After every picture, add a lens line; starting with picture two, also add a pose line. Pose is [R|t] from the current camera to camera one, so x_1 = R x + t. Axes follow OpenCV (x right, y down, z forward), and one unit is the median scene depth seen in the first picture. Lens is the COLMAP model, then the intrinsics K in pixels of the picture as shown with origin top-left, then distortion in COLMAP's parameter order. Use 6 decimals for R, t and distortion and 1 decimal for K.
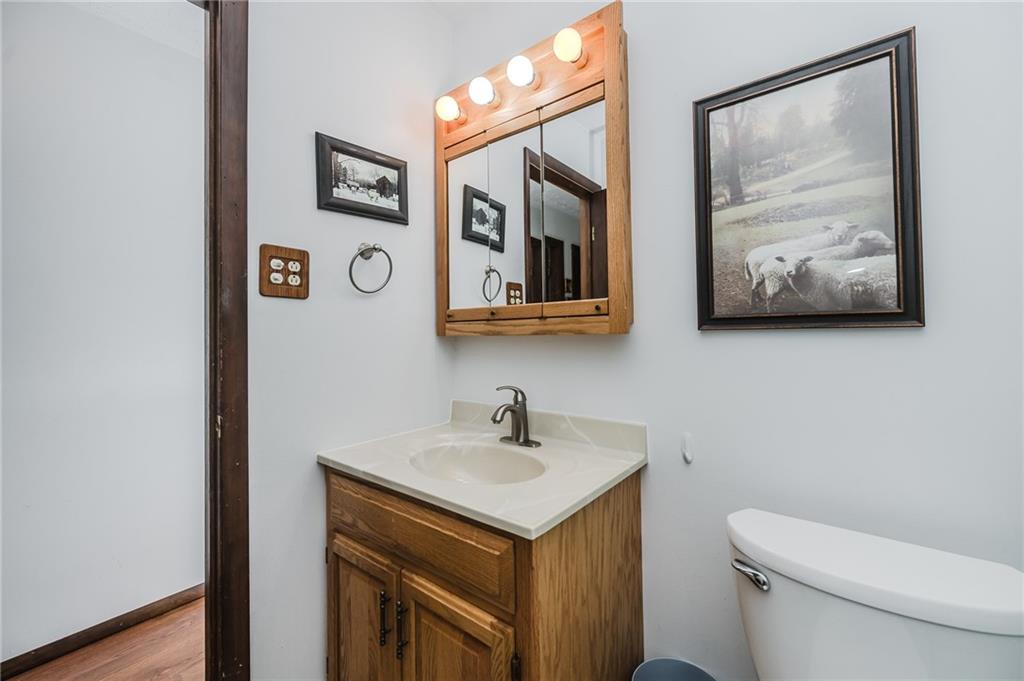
lens RADIAL K [[409.4, 0, 519.0], [0, 409.4, 343.4], [0, 0, 1]] dist [-0.002712, -0.000203]
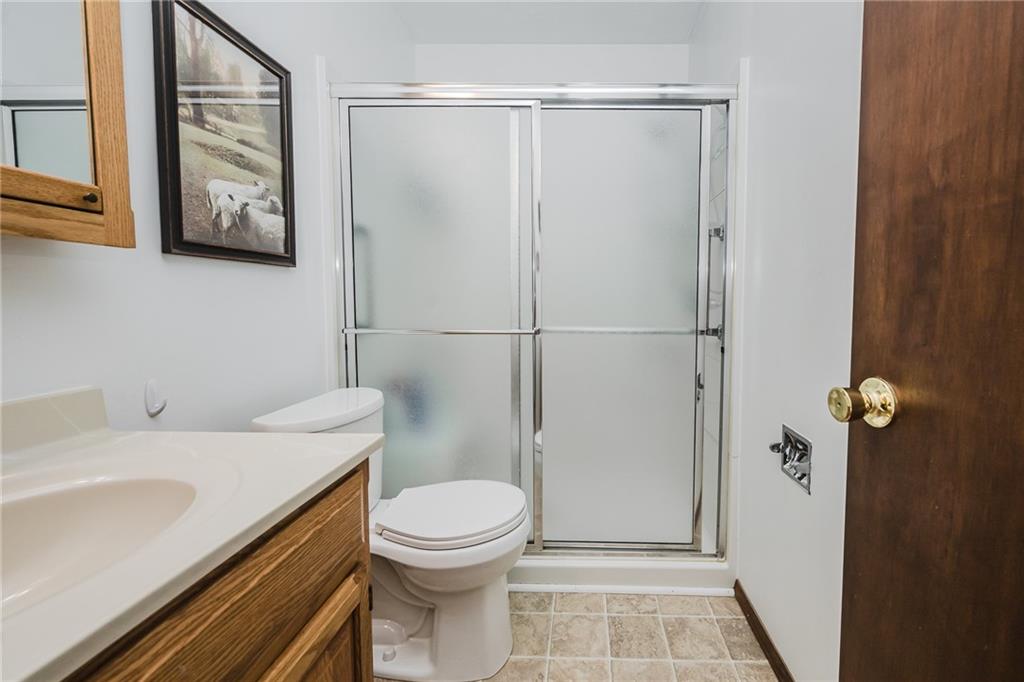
lens RADIAL K [[409.4, 0, 519.0], [0, 409.4, 343.9], [0, 0, 1]] dist [-0.002712, -0.000203]
pose [[-0.471861, -0.092390, 0.876819, -0.750887], [0.014287, 0.993563, 0.112380, 0.078538], [-0.881557, 0.065555, -0.467503, 0.850006]]
